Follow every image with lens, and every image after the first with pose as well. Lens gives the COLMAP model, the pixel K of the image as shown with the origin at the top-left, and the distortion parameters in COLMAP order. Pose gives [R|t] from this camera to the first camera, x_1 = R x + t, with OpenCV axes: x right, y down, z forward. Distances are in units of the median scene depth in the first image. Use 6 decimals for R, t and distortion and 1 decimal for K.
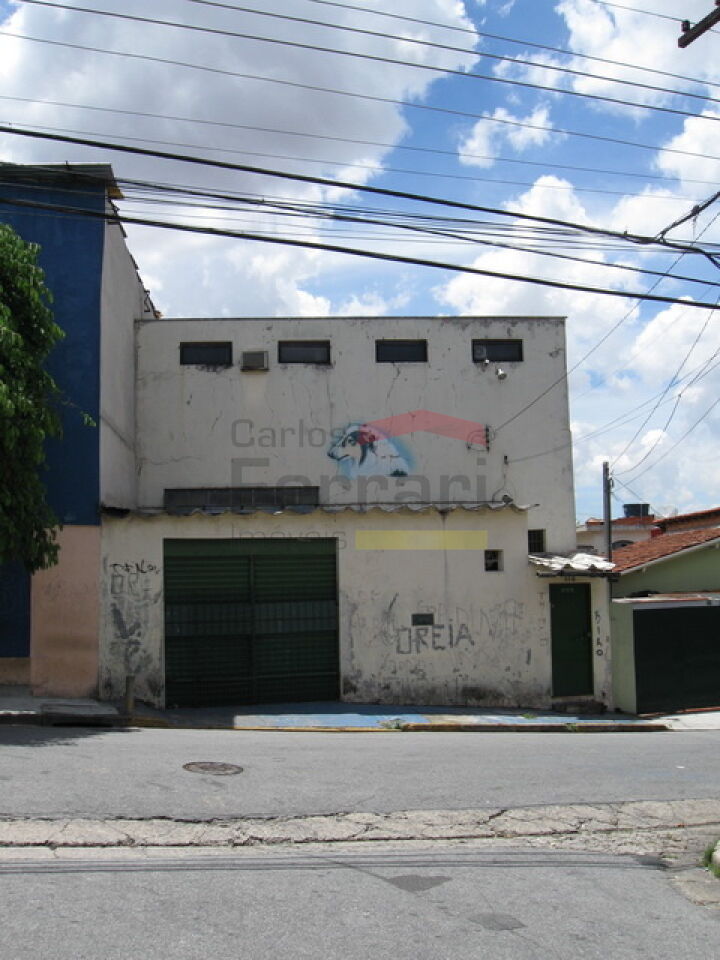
lens RADIAL K [[973.6, 0, 360.0], [0, 973.6, 480.0], [0, 0, 1]] dist [-0.124543, 0.055782]
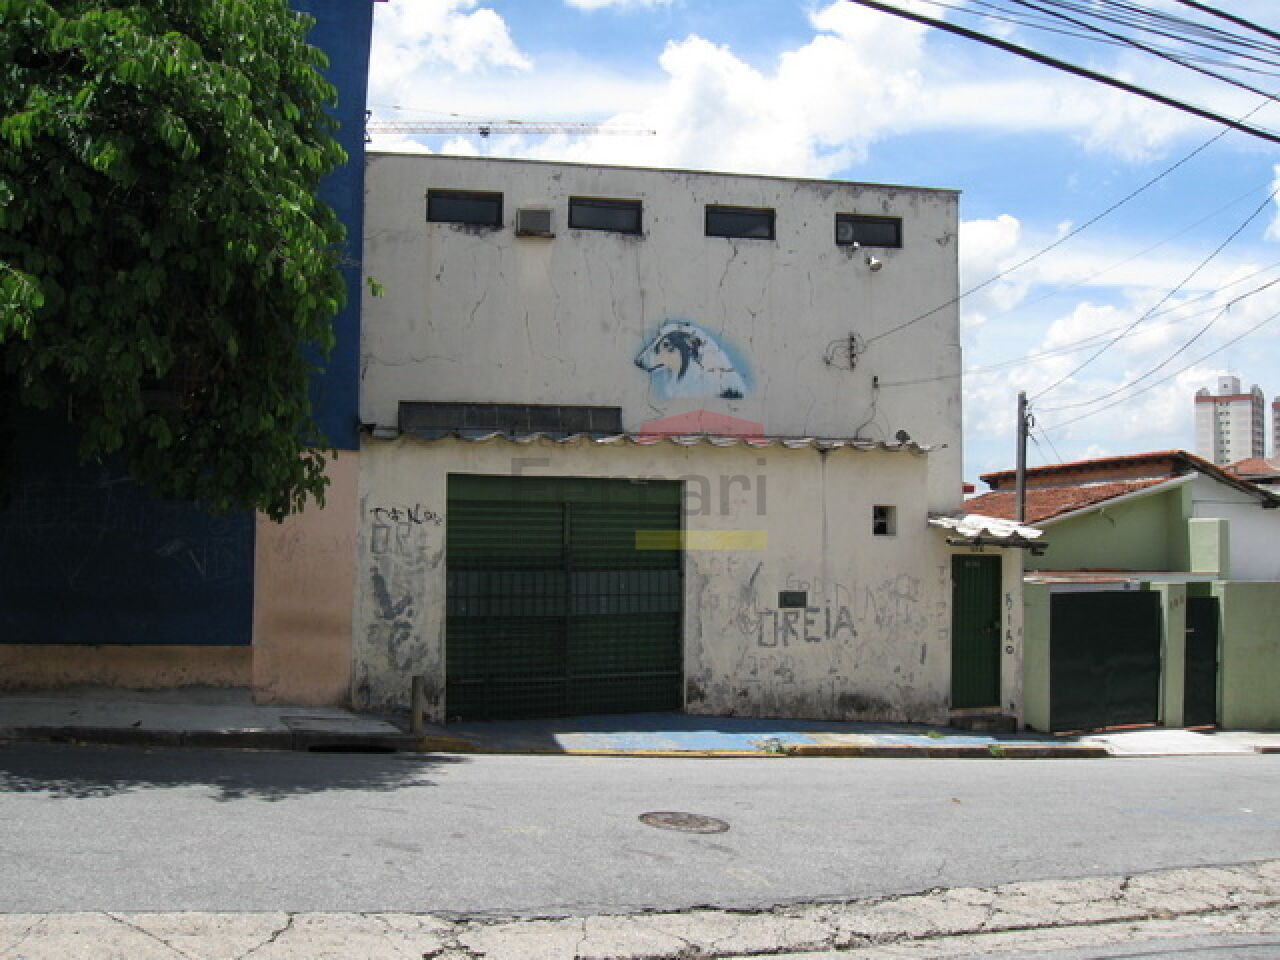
lens RADIAL K [[1295.4, 0, 637.9], [0, 1295.4, 457.3], [0, 0, 1]] dist [-0.105255, 0.008962]
pose [[0.988398, 0.039403, 0.146687, -0.186396], [-0.045300, 0.998285, 0.037076, 0.008634], [-0.144975, -0.043291, 0.988488, 0.076749]]
